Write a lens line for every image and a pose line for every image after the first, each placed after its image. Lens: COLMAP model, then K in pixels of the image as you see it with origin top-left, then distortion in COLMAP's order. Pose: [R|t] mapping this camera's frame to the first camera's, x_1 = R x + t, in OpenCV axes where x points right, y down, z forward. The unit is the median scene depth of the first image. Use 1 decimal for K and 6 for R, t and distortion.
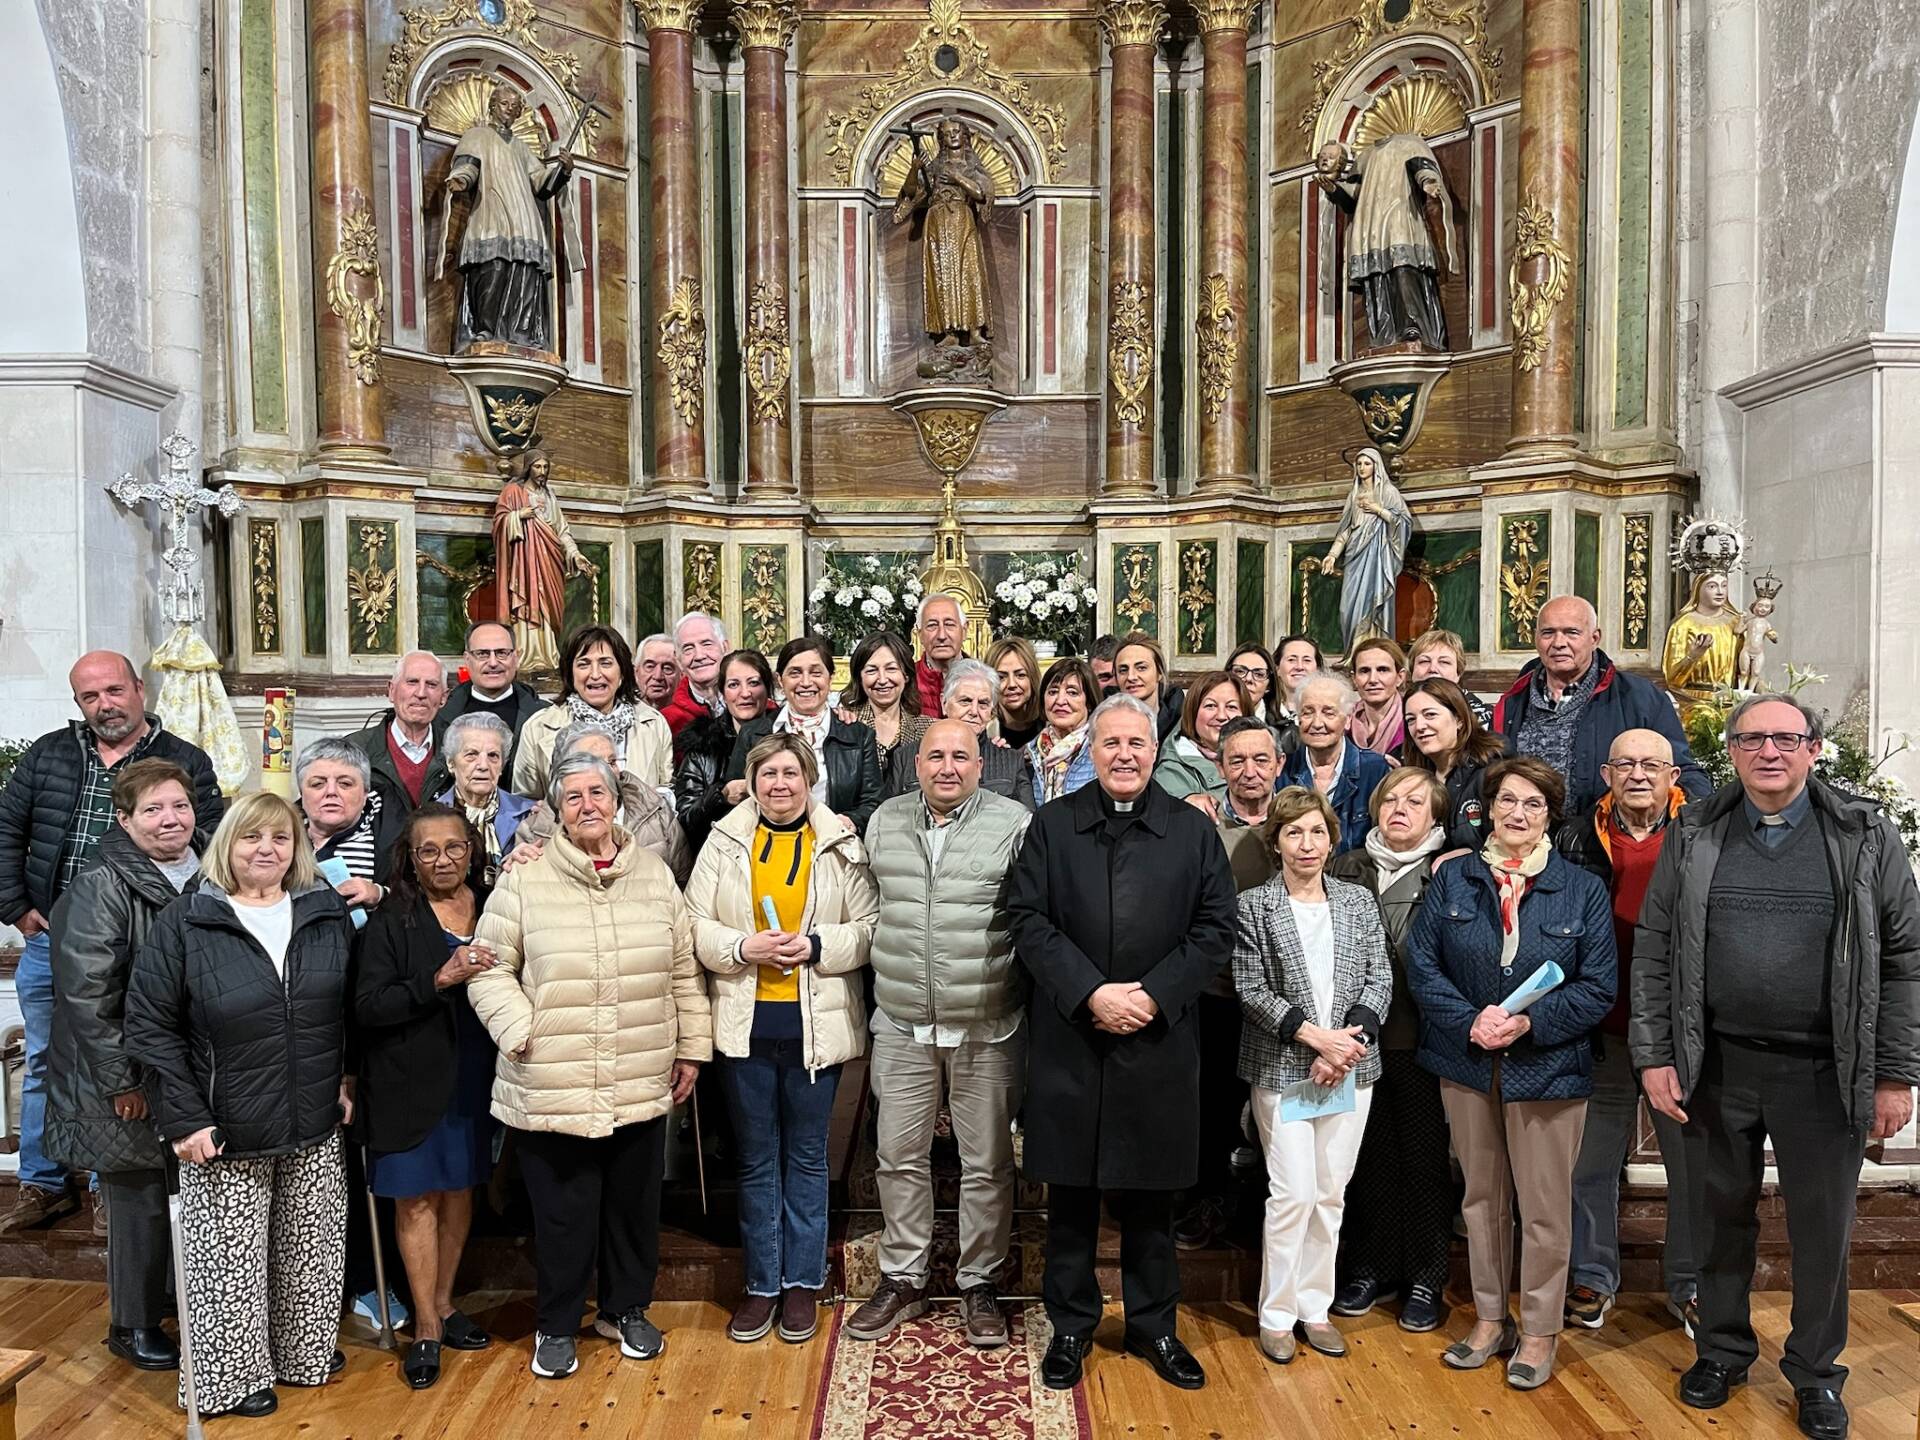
lens RADIAL K [[1405.5, 0, 960.0], [0, 1405.5, 720.0], [0, 0, 1]] dist [0.058513, -0.087426]
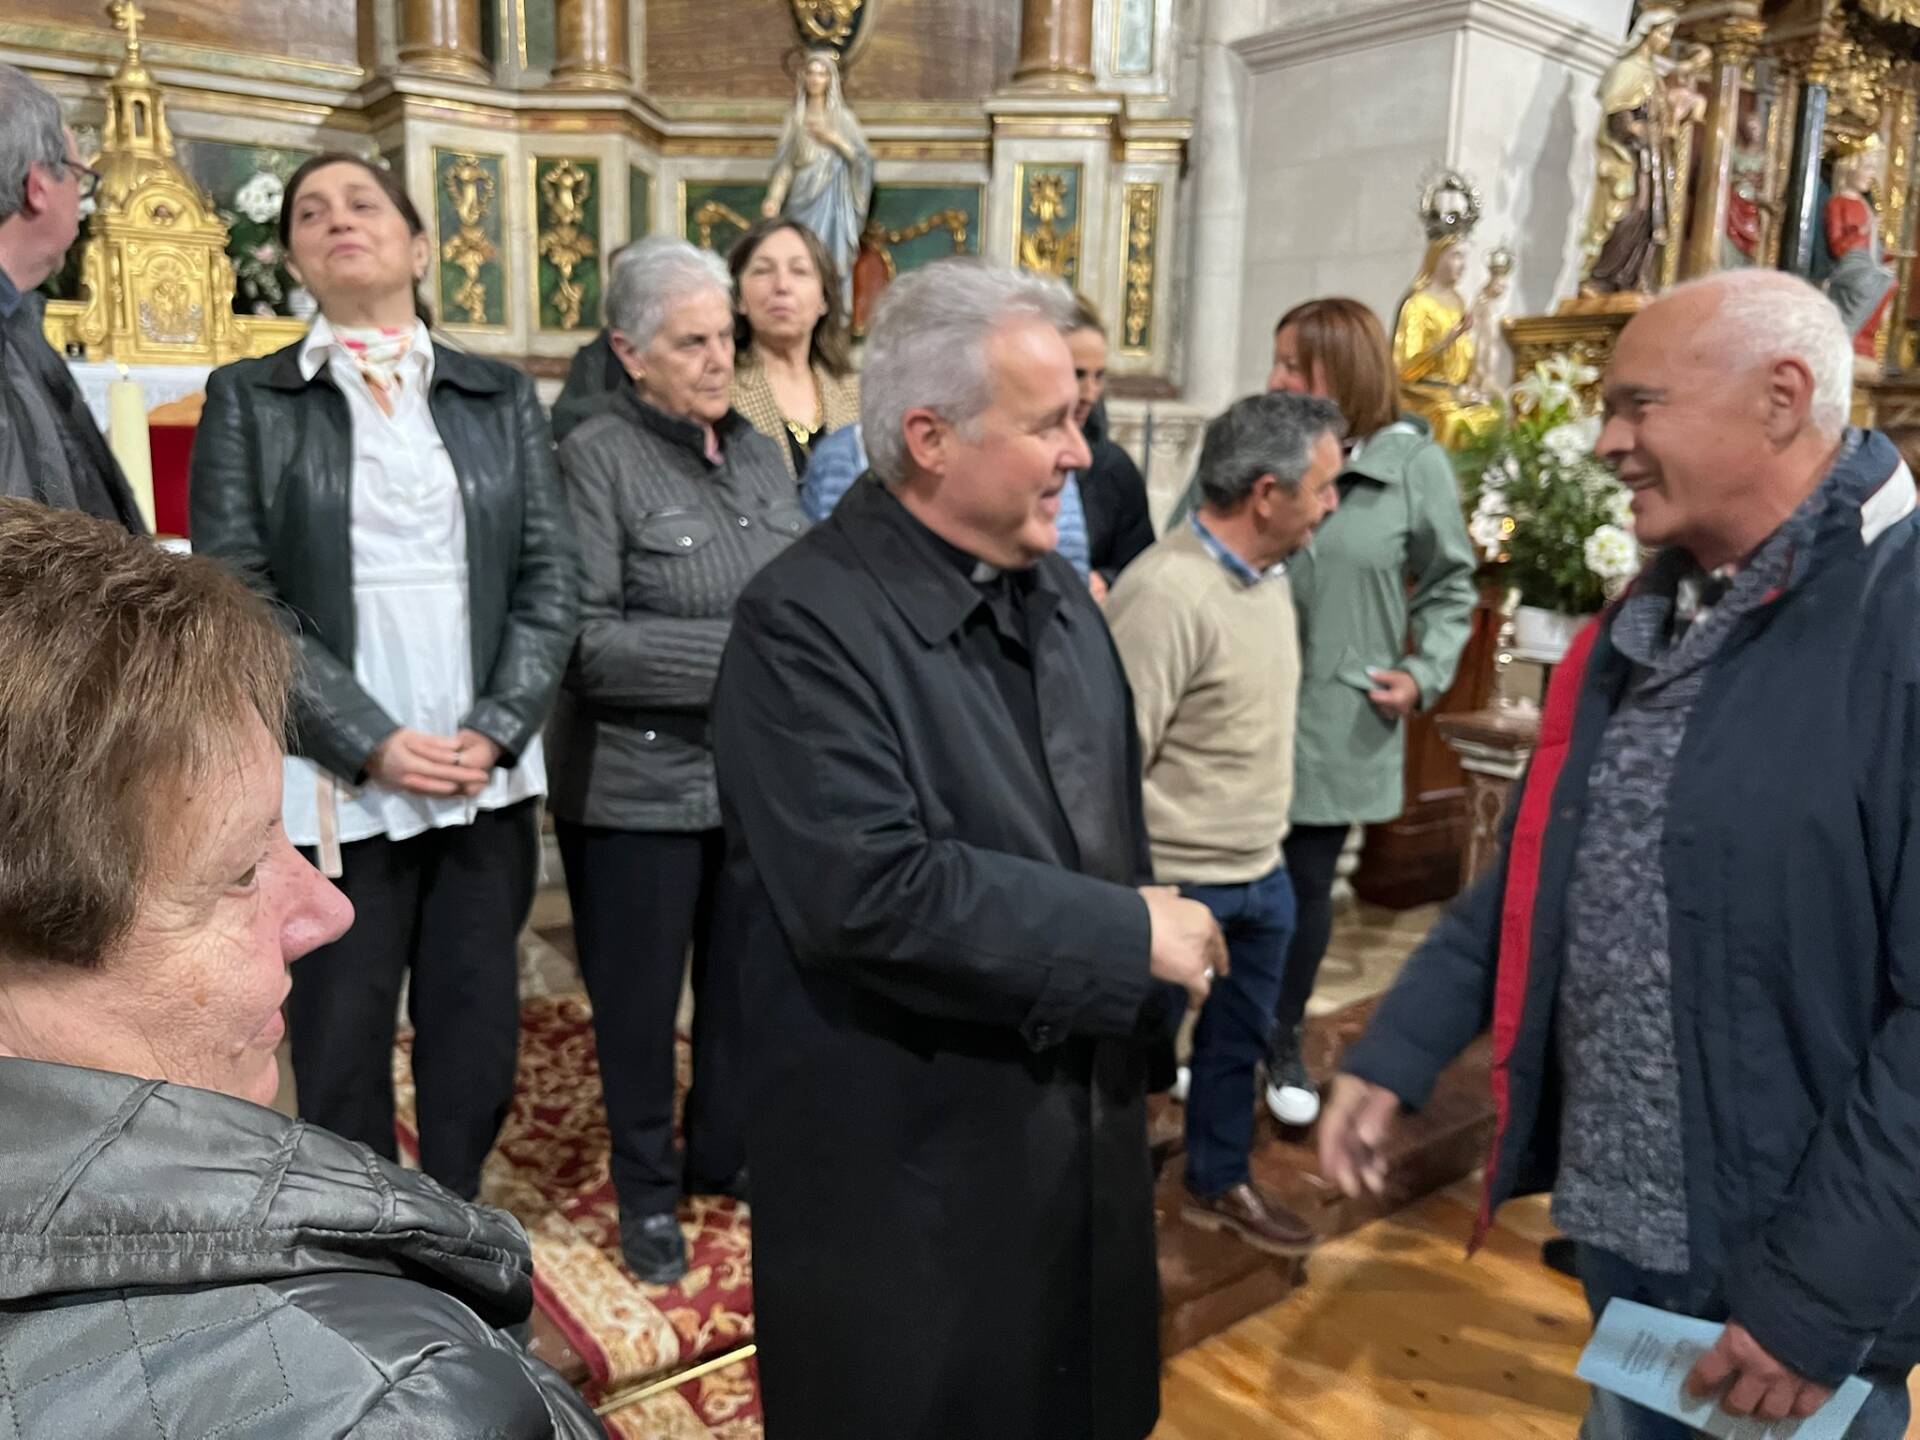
lens RADIAL K [[1405.5, 0, 960.0], [0, 1405.5, 720.0], [0, 0, 1]] dist [0.058513, -0.087426]
pose [[0.782212, -0.104247, 0.614229, -0.133401], [-0.010815, 0.983481, 0.180689, 0.014561], [-0.622918, -0.147980, 0.768163, 0.314002]]
